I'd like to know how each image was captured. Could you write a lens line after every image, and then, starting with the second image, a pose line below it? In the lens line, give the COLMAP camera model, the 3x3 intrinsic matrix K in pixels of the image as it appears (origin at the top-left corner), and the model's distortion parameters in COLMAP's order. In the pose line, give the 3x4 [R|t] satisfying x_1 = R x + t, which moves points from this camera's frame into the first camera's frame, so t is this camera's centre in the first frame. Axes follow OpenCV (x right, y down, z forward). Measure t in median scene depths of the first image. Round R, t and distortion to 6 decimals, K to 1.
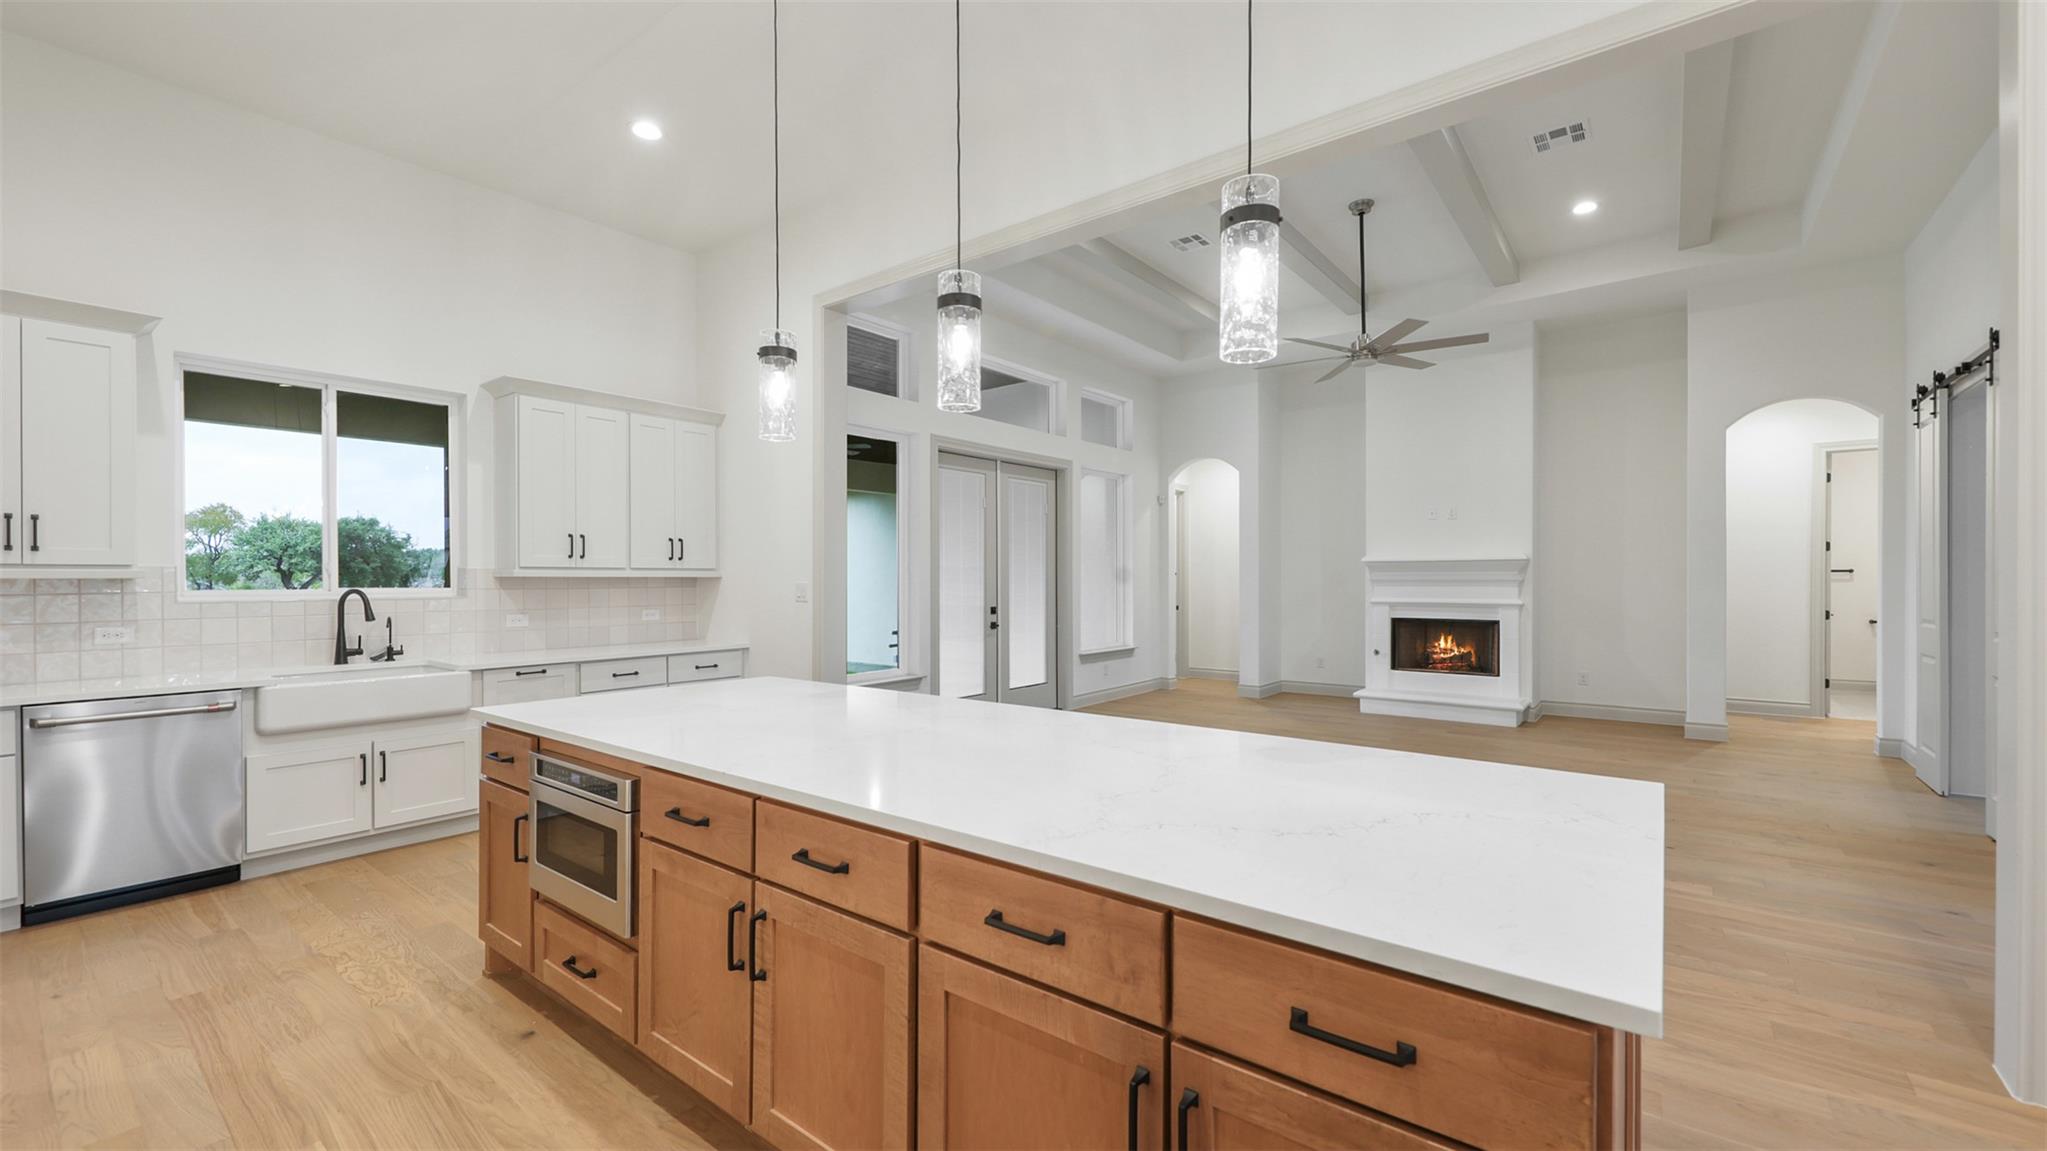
lens RADIAL K [[814.5, 0, 1028.9], [0, 814.5, 579.6], [0, 0, 1]] dist [0.014352, -0.006500]
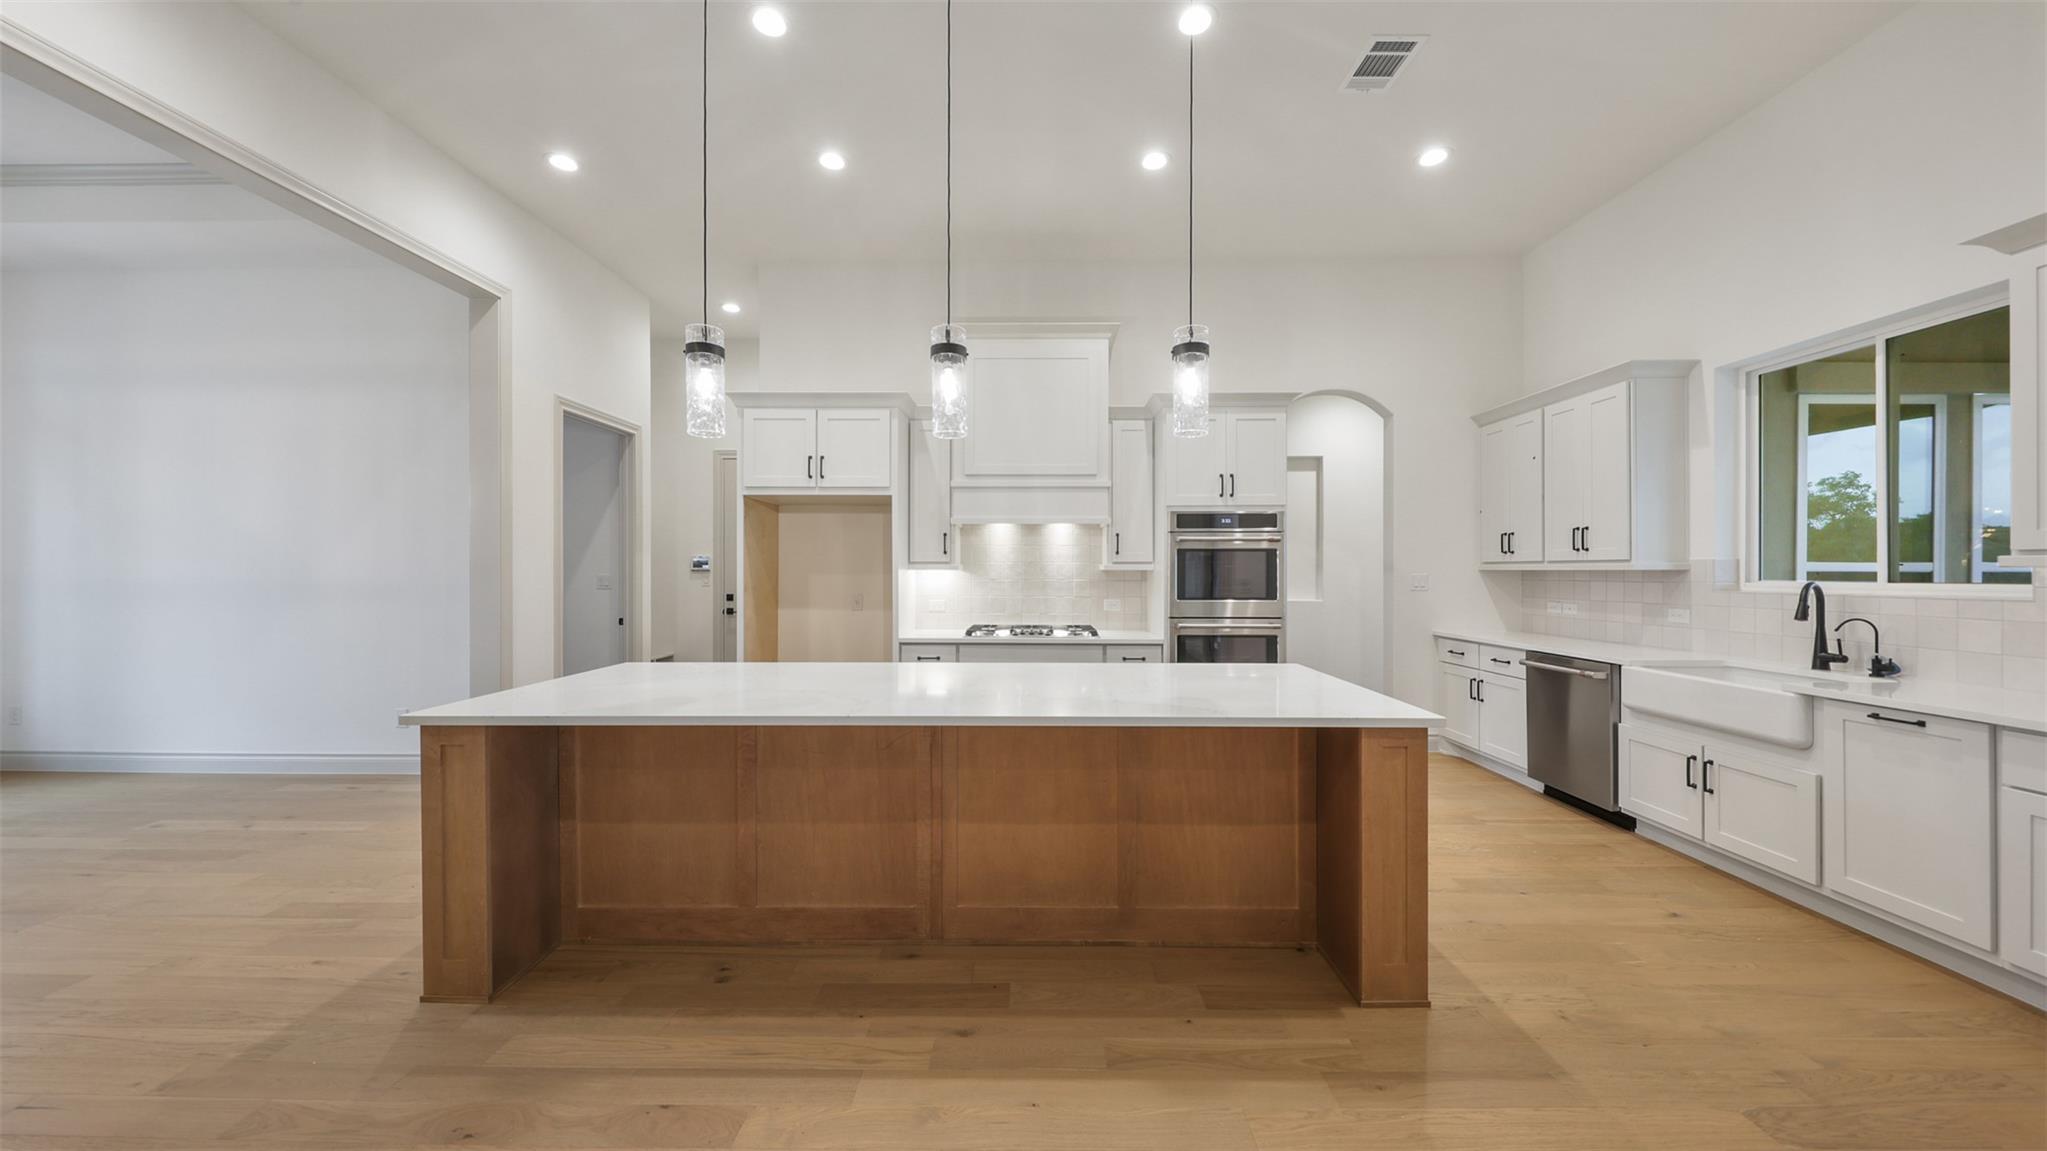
lens RADIAL K [[679.1, 0, 1028.6], [0, 679.1, 572.6], [0, 0, 1]] dist [-0.000002, -0.000148]
pose [[-0.797591, 0.004606, -0.603181, 0.142623], [0.001427, 0.999982, 0.005749, -0.002210], [0.603197, 0.003725, -0.797583, 0.608079]]
